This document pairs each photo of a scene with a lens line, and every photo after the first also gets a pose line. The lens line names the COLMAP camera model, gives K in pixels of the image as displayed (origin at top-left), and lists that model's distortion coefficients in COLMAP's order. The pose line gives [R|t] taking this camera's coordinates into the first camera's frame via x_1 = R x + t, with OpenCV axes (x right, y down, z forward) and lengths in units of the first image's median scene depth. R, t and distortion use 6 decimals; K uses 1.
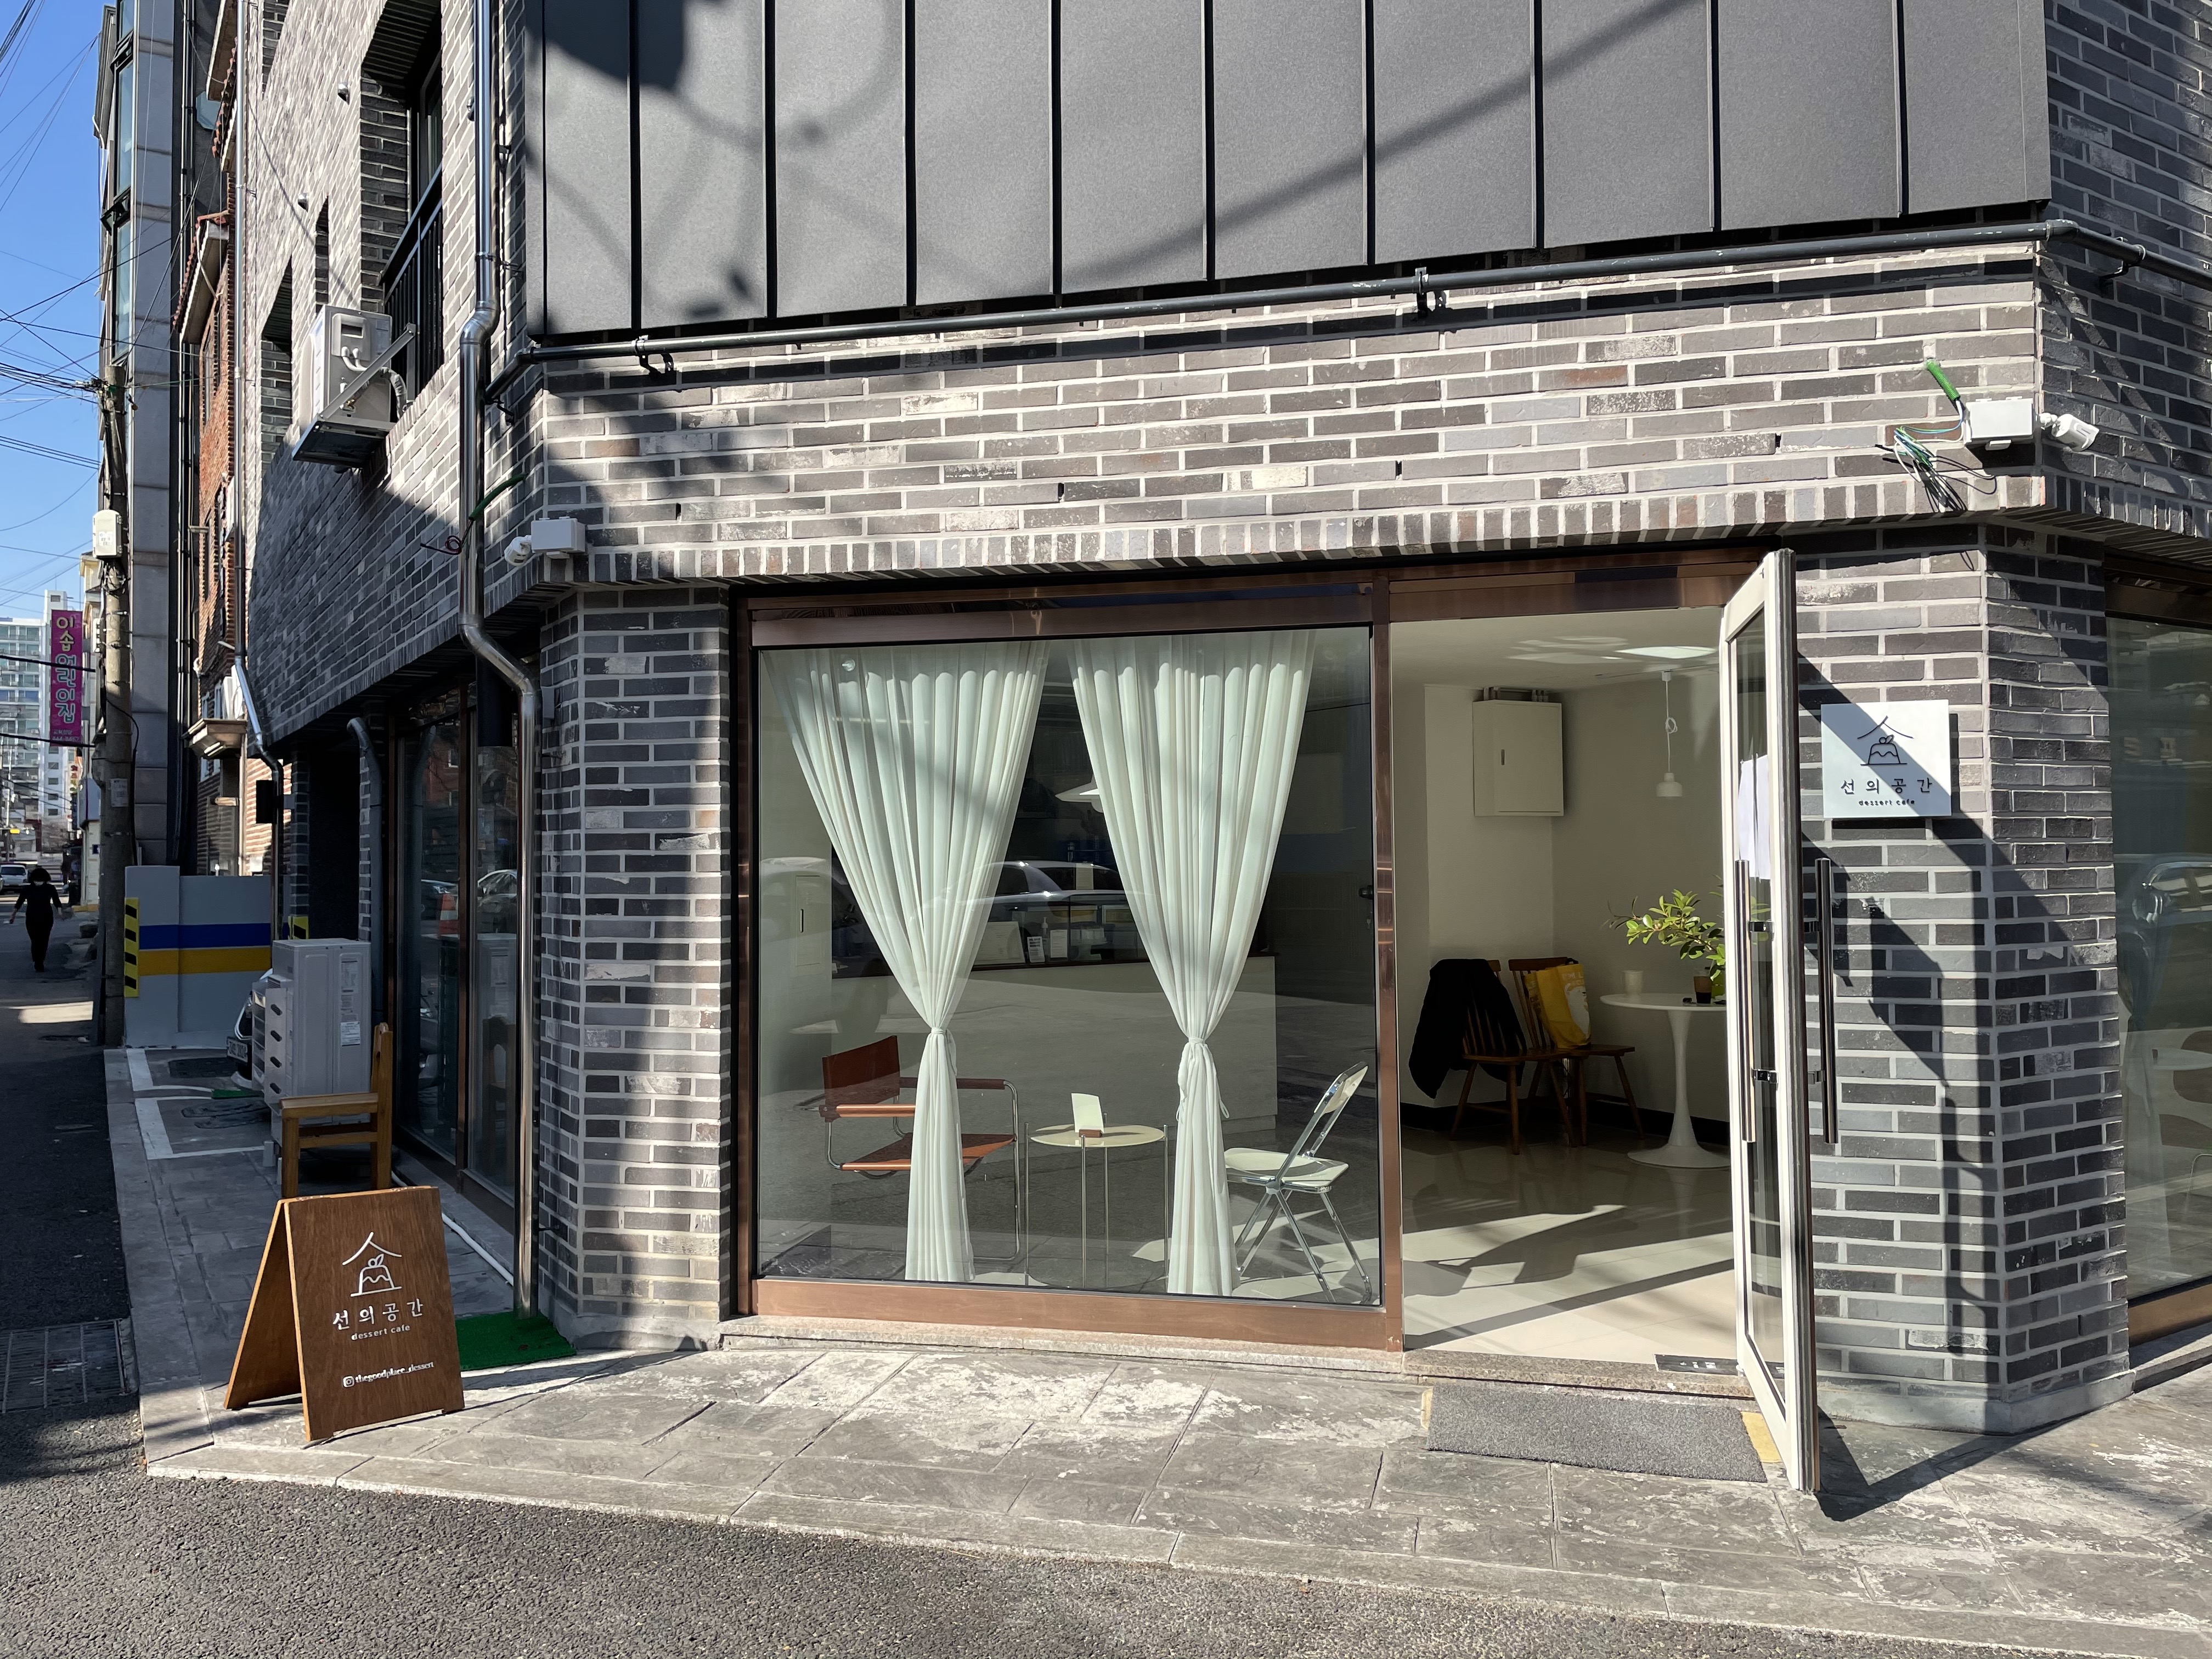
lens RADIAL K [[1682.6, 0, 1100.5], [0, 1682.6, 794.9], [0, 0, 1]] dist [0.097655, -0.118770]
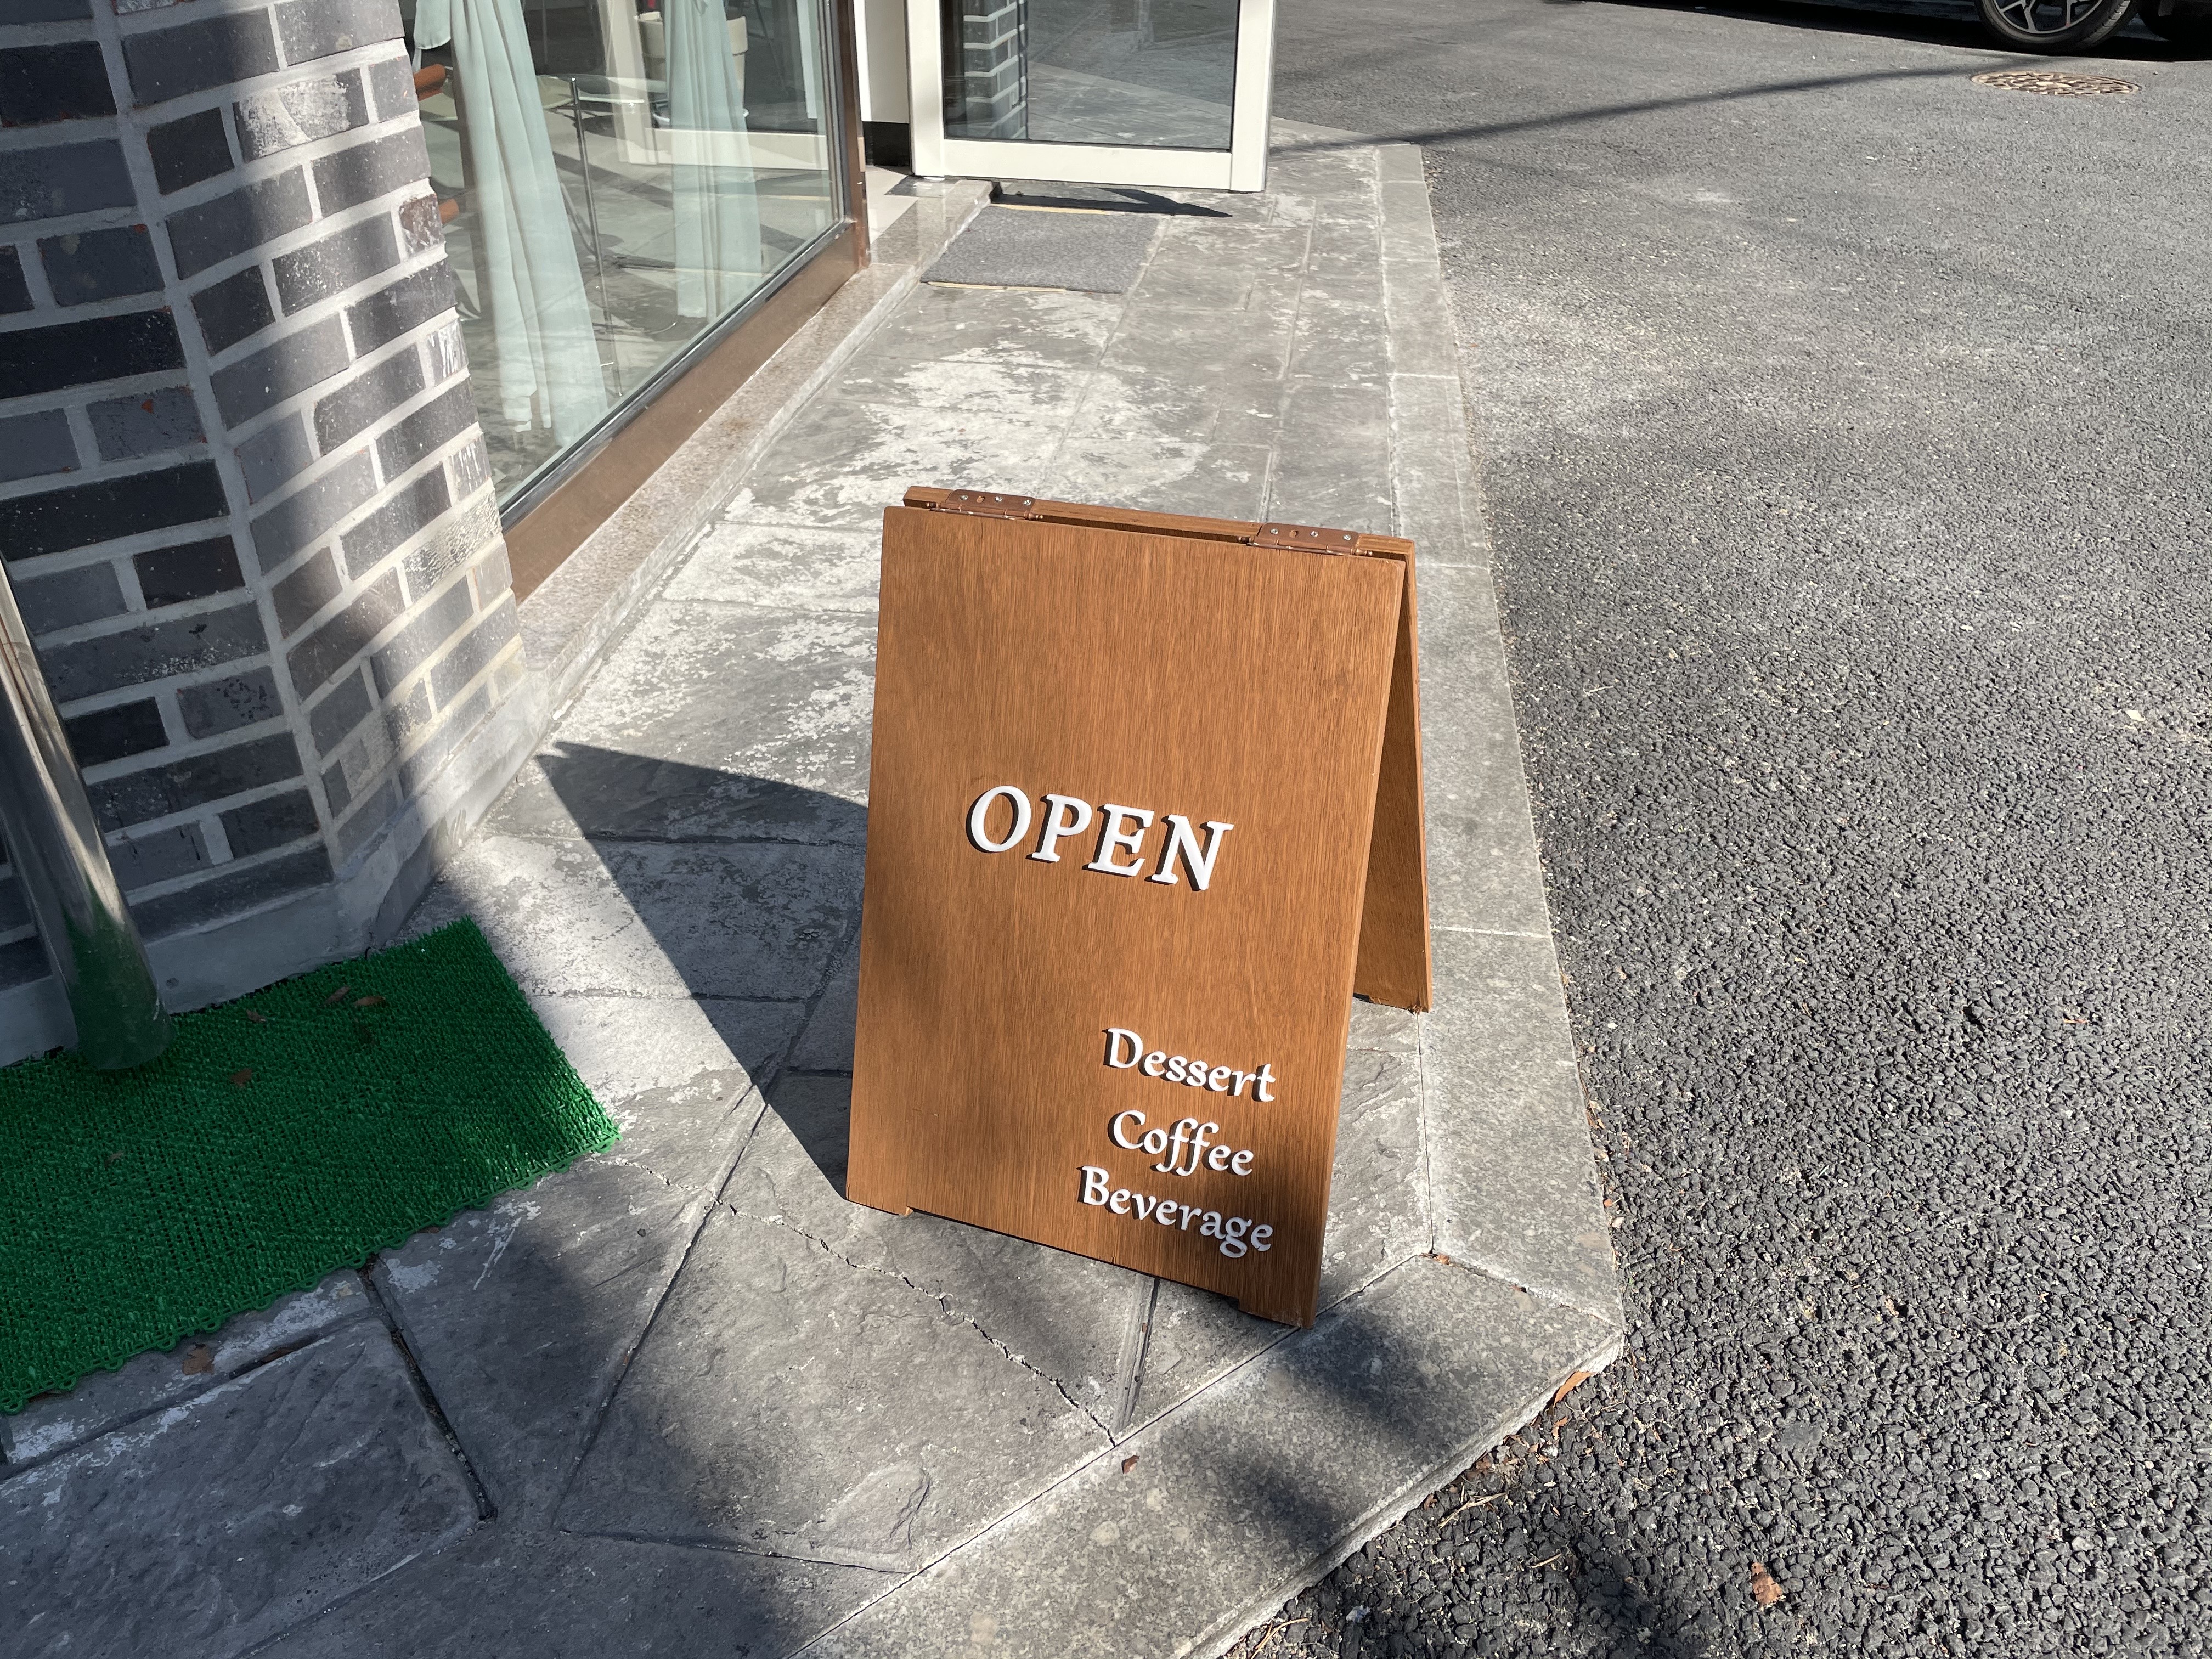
lens RADIAL K [[1682.6, 0, 1100.5], [0, 1682.6, 794.9], [0, 0, 1]] dist [0.097655, -0.118770]
pose [[-0.097767, -0.512817, 0.852913, -0.606543], [-0.041626, 0.858376, 0.511330, 0.112369], [-0.994338, 0.014488, -0.105268, 0.892931]]
